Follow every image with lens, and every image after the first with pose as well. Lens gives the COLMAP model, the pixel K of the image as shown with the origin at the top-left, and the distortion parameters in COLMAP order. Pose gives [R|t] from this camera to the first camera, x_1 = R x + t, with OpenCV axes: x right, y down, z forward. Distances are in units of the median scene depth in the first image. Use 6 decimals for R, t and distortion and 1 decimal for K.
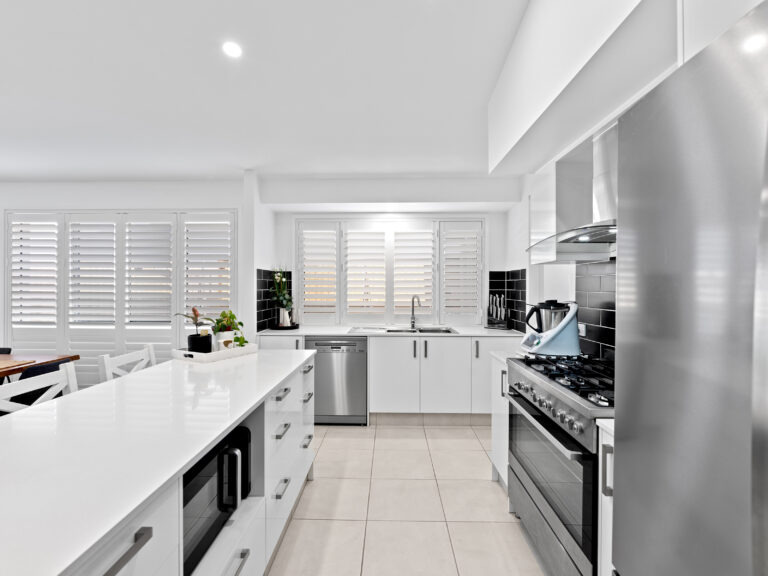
lens RADIAL K [[355.0, 0, 384.5], [0, 355.0, 285.6], [0, 0, 1]] dist [0.000555, 0.000214]
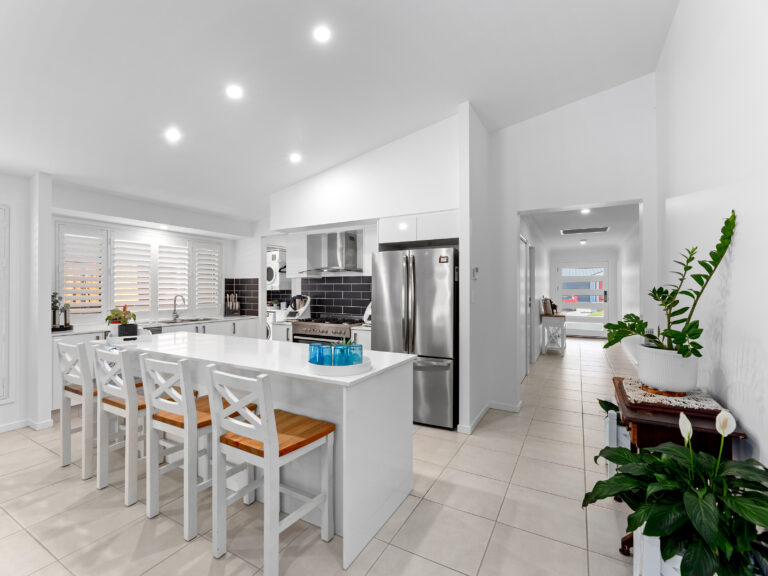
lens RADIAL K [[345.0, 0, 381.4], [0, 345.0, 286.3], [0, 0, 1]] dist [-0.011084, 0.001161]
pose [[0.479555, 0.005925, 0.877492, -0.672645], [-0.004418, 0.999981, -0.004338, -0.003724], [-0.877501, -0.001796, 0.479572, -0.279125]]
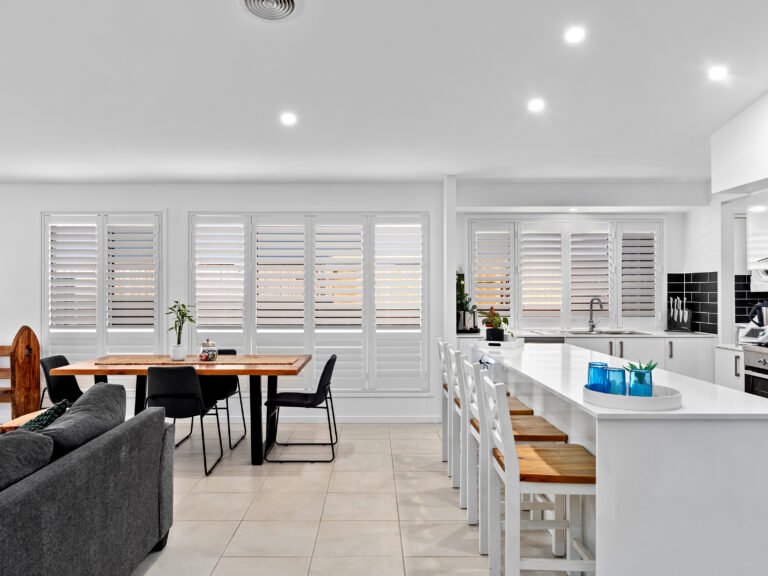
lens RADIAL K [[560.2, 0, 382.9], [0, 560.2, 289.1], [0, 0, 1]] dist [0.000374, 0.000244]
pose [[0.999540, -0.002278, 0.030230, -0.546315], [0.002129, 0.999985, 0.004955, -0.006435], [-0.030241, -0.004889, 0.999531, -0.530565]]
